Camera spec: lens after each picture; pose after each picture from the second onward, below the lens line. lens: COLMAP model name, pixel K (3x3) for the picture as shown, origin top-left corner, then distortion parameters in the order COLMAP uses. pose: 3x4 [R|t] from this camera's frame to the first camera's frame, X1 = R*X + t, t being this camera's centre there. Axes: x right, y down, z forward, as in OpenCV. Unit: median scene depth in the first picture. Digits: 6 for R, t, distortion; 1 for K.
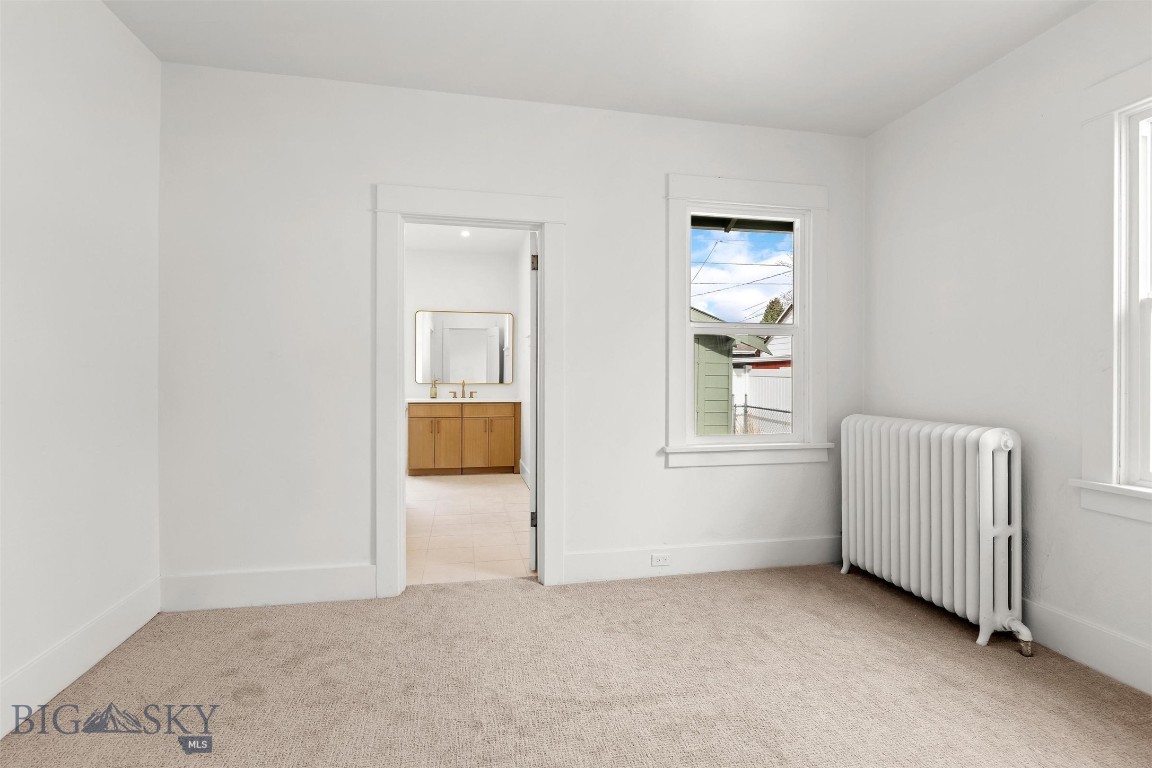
lens RADIAL K [[543.4, 0, 576.2], [0, 543.4, 369.6], [0, 0, 1]] dist [-0.004407, -0.000214]
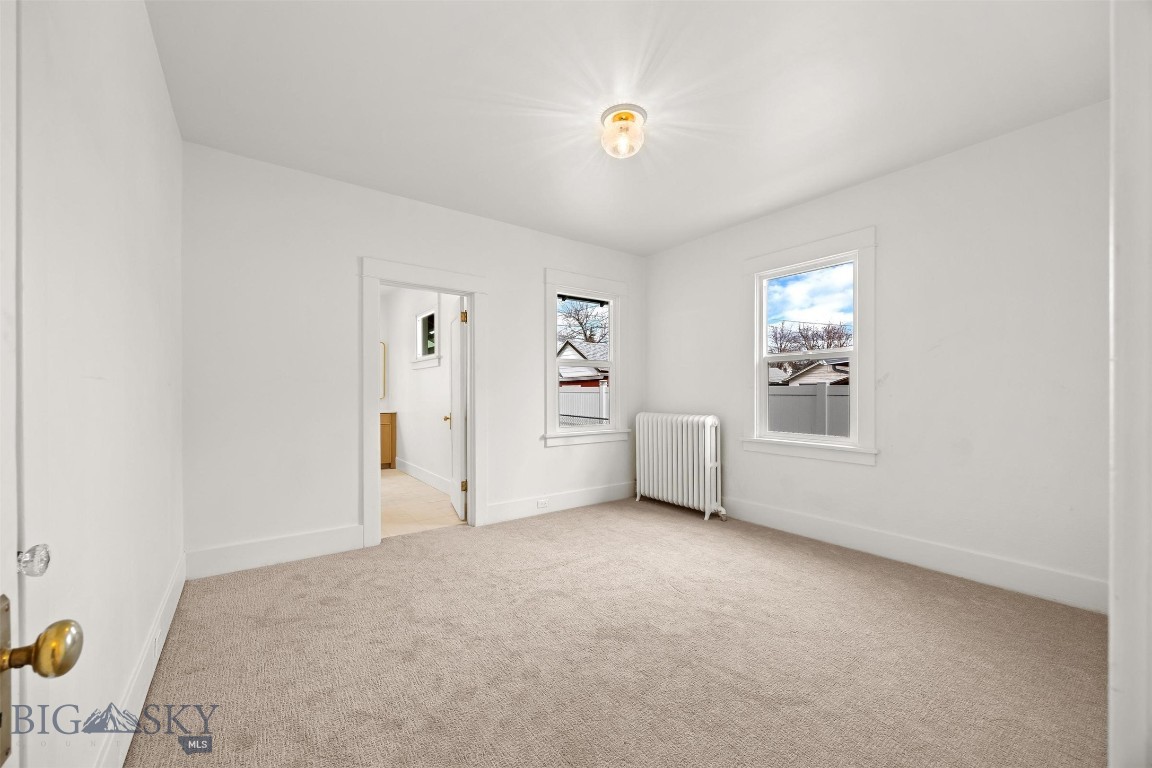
lens RADIAL K [[445.1, 0, 571.0], [0, 445.1, 383.3], [0, 0, 1]] dist [-0.001341, -0.000266]
pose [[0.913943, 0.003300, 0.405829, -0.325251], [-0.000247, 0.999971, -0.007574, -0.002330], [-0.405843, 0.006822, 0.913917, -0.272581]]
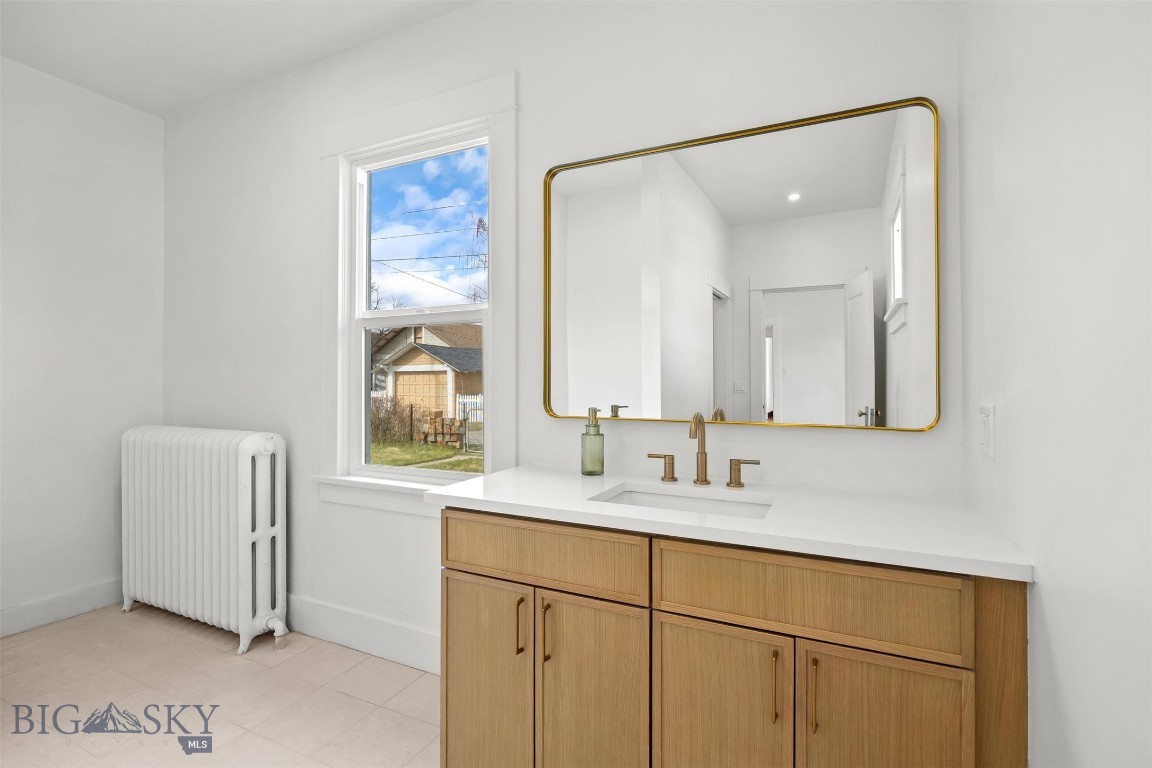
lens RADIAL K [[543.4, 0, 576.2], [0, 543.4, 369.6], [0, 0, 1]] dist [-0.004407, -0.000214]
pose [[0.796361, -0.008229, -0.604766, -0.236679], [0.002115, 0.999939, -0.010821, 0.007570], [0.604818, 0.007338, 0.796330, 1.735347]]
